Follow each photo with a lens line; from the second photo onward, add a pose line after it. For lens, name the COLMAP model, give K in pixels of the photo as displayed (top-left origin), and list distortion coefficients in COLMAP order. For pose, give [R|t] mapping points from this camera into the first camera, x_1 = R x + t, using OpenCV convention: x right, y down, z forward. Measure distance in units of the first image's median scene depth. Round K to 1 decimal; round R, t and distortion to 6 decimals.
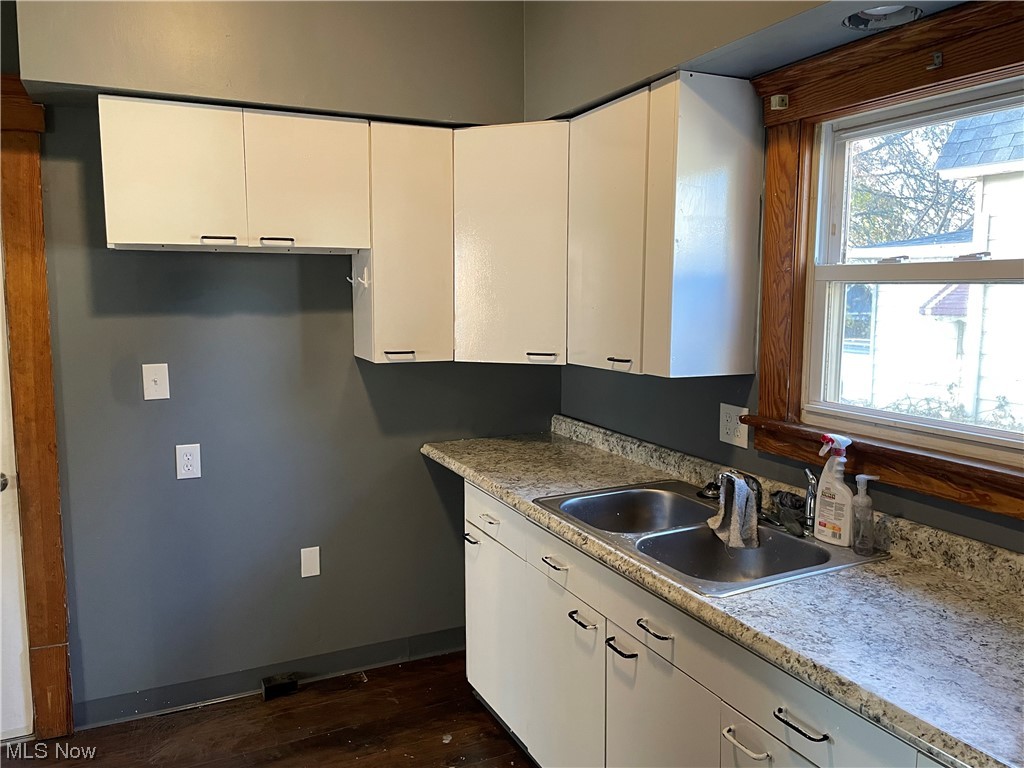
lens RADIAL K [[802.8, 0, 511.6], [0, 802.8, 385.9], [0, 0, 1]] dist [0.108570, -0.142152]
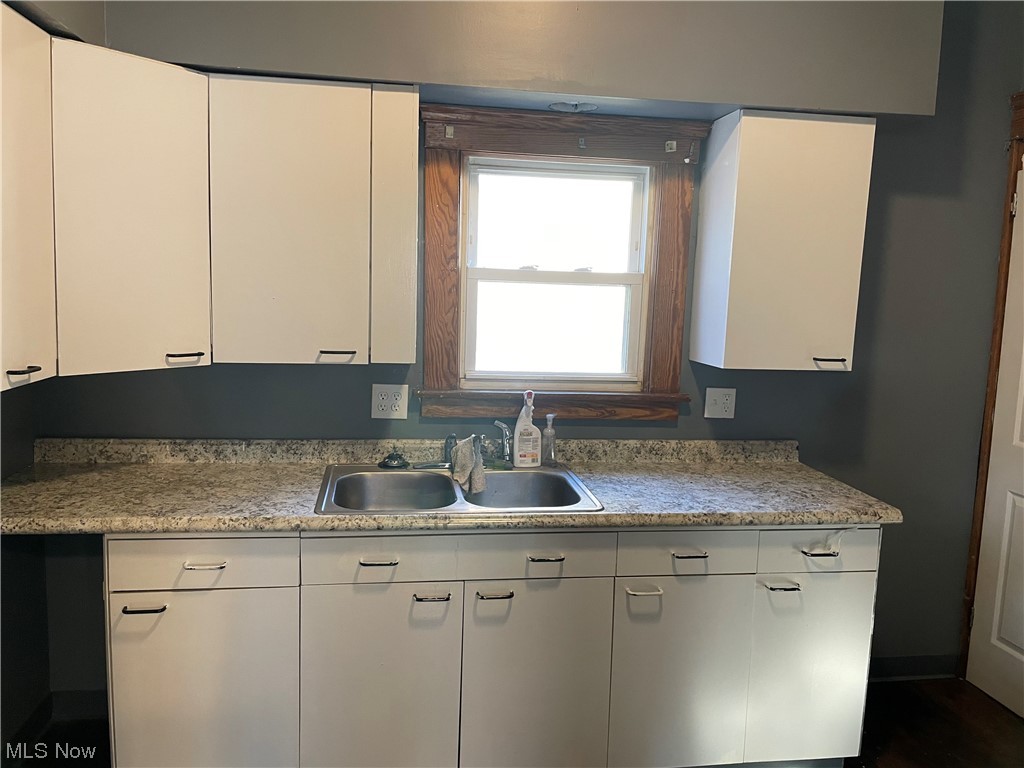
lens RADIAL K [[802.8, 0, 511.6], [0, 802.8, 385.9], [0, 0, 1]] dist [0.108570, -0.142152]
pose [[0.257740, -0.118416, 0.958931, -0.855329], [0.081309, 0.991599, 0.100596, -0.082096], [-0.962787, 0.052042, 0.265203, 0.597816]]
